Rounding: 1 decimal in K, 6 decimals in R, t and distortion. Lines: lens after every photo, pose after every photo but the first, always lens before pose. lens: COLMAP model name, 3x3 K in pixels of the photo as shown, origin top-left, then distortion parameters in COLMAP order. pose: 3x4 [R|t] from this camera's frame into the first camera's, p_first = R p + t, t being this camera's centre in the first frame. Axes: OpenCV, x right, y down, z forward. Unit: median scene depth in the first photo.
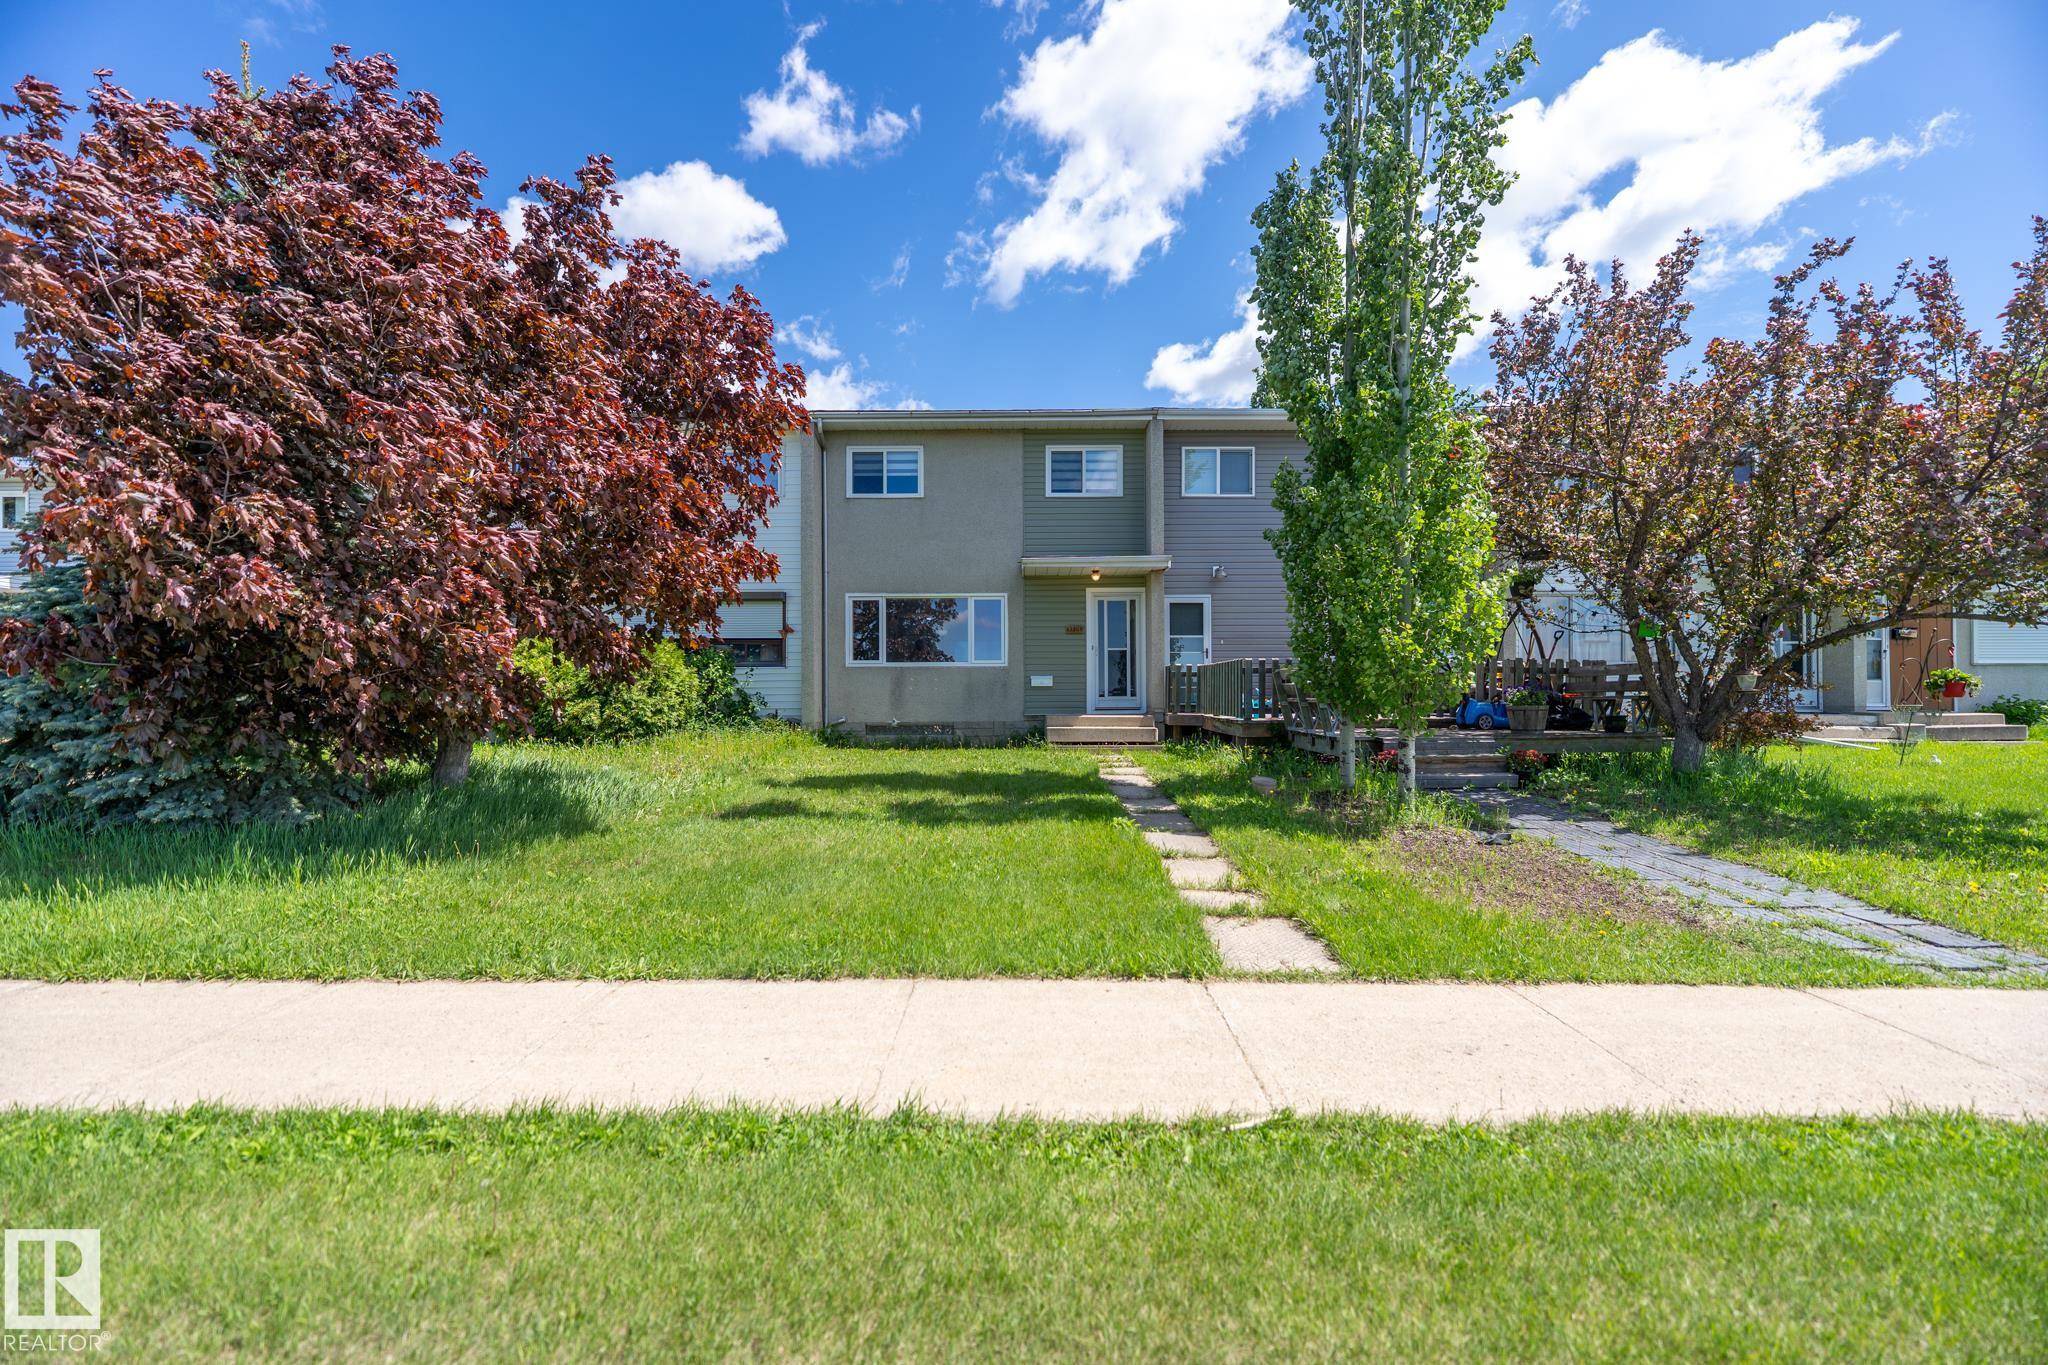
lens RADIAL K [[823.2, 0, 1019.2], [0, 823.2, 698.0], [0, 0, 1]] dist [0.000063, 0.000012]
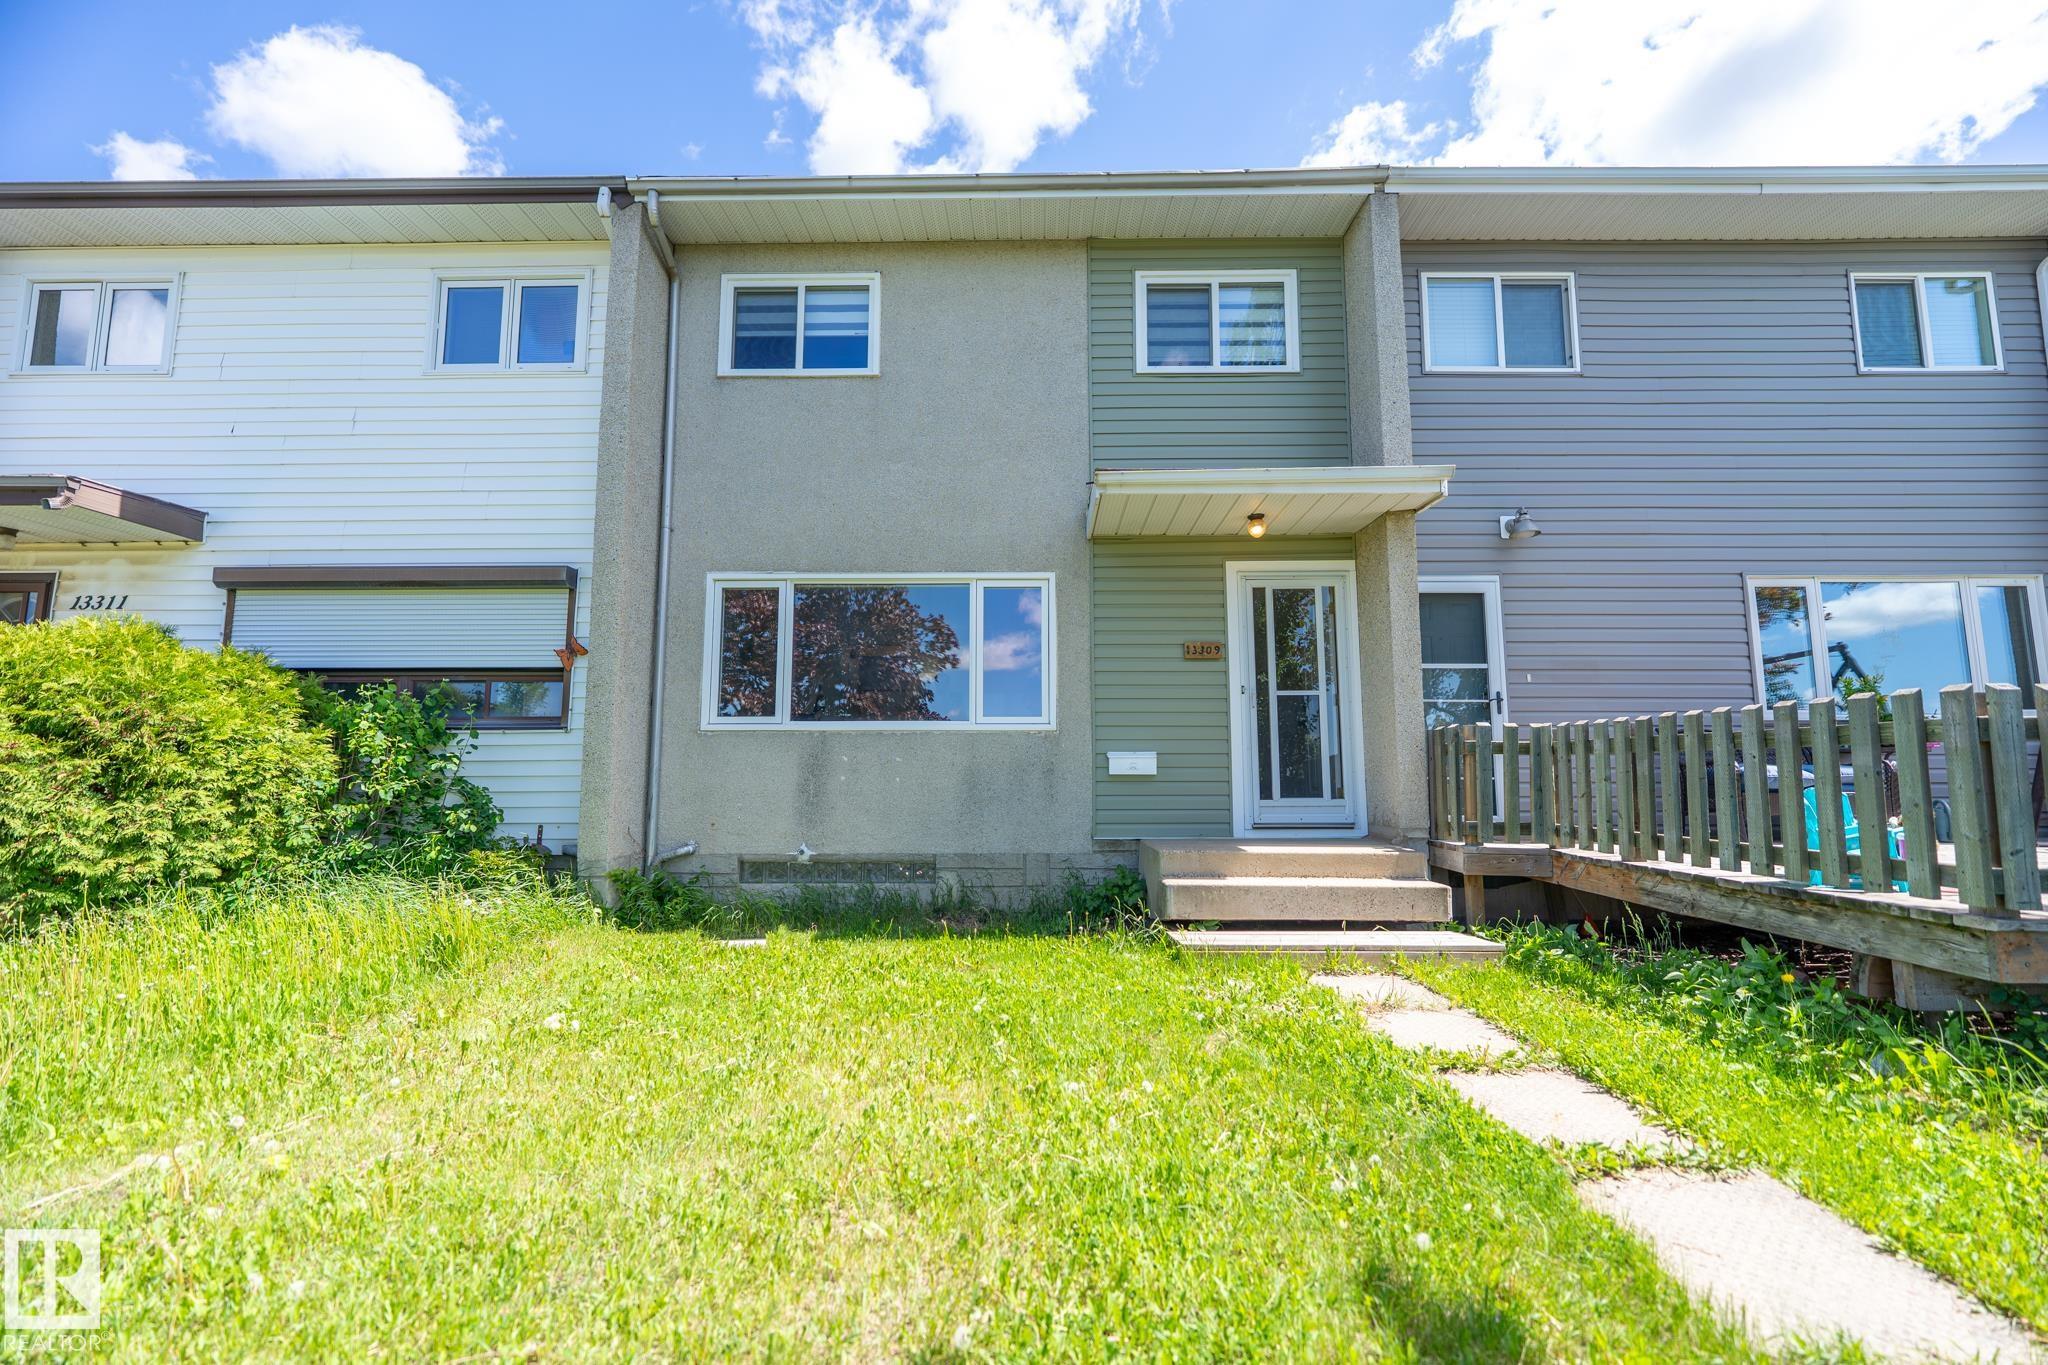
lens RADIAL K [[823.2, 0, 1019.2], [0, 823.2, 698.0], [0, 0, 1]] dist [0.000063, 0.000012]
pose [[0.999979, 0.002821, -0.005805, -0.031951], [-0.003364, 0.995398, -0.095770, -0.012734], [0.005508, 0.095787, 0.995387, 0.547034]]
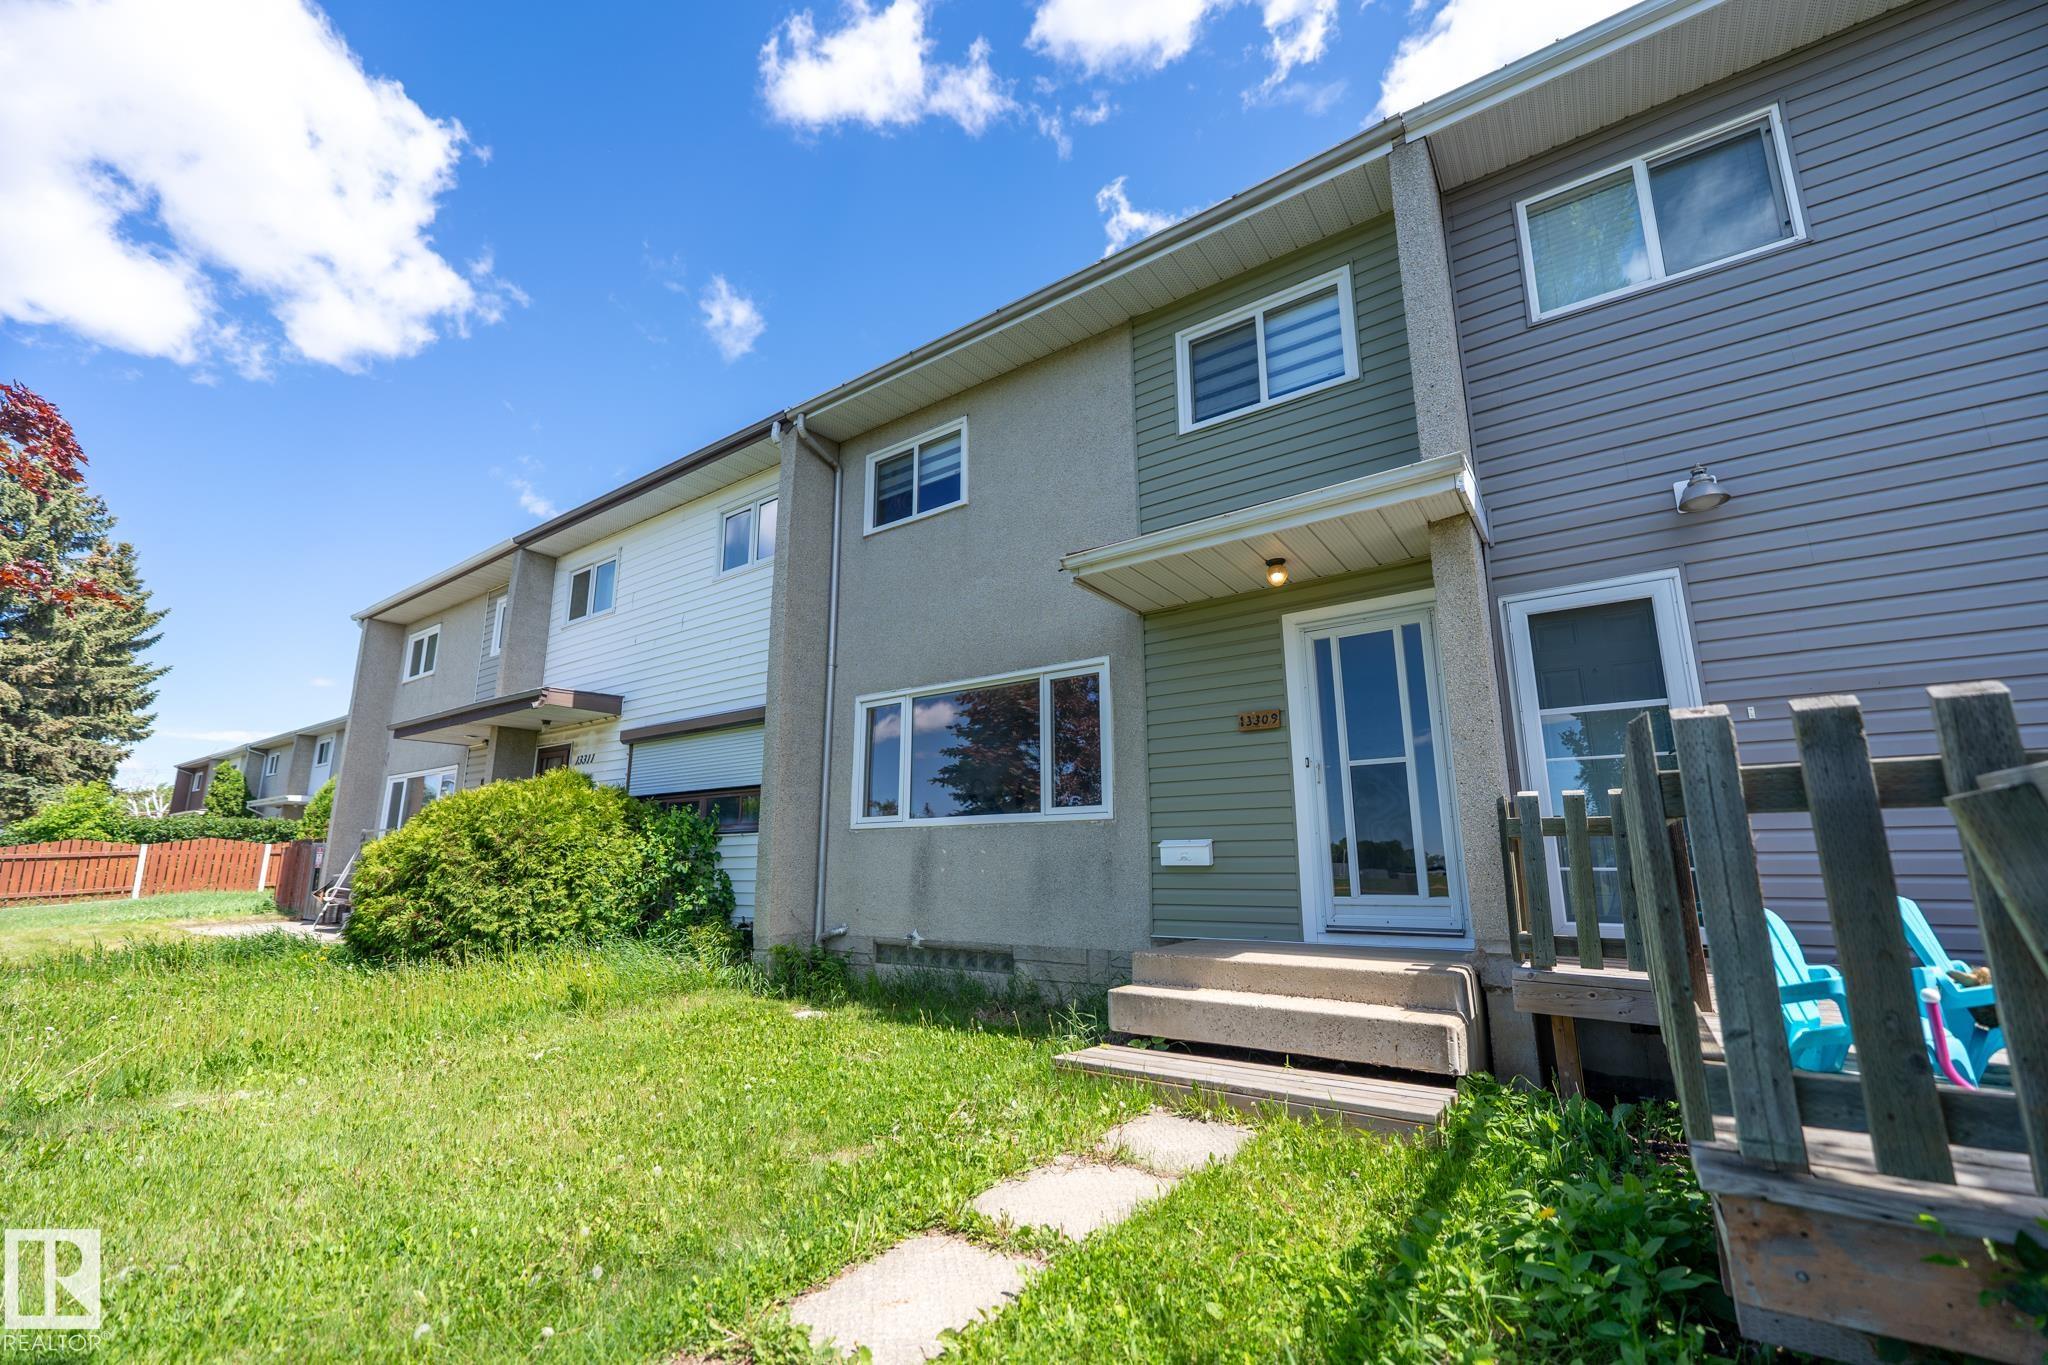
lens RADIAL K [[821.7, 0, 1020.4], [0, 821.7, 701.3], [0, 0, 1]] dist [-0.001108, -0.000060]
pose [[0.825765, -0.111086, -0.552967, 0.192808], [0.004544, 0.981691, -0.190426, -0.017041], [0.563997, 0.154735, 0.811150, 0.610920]]
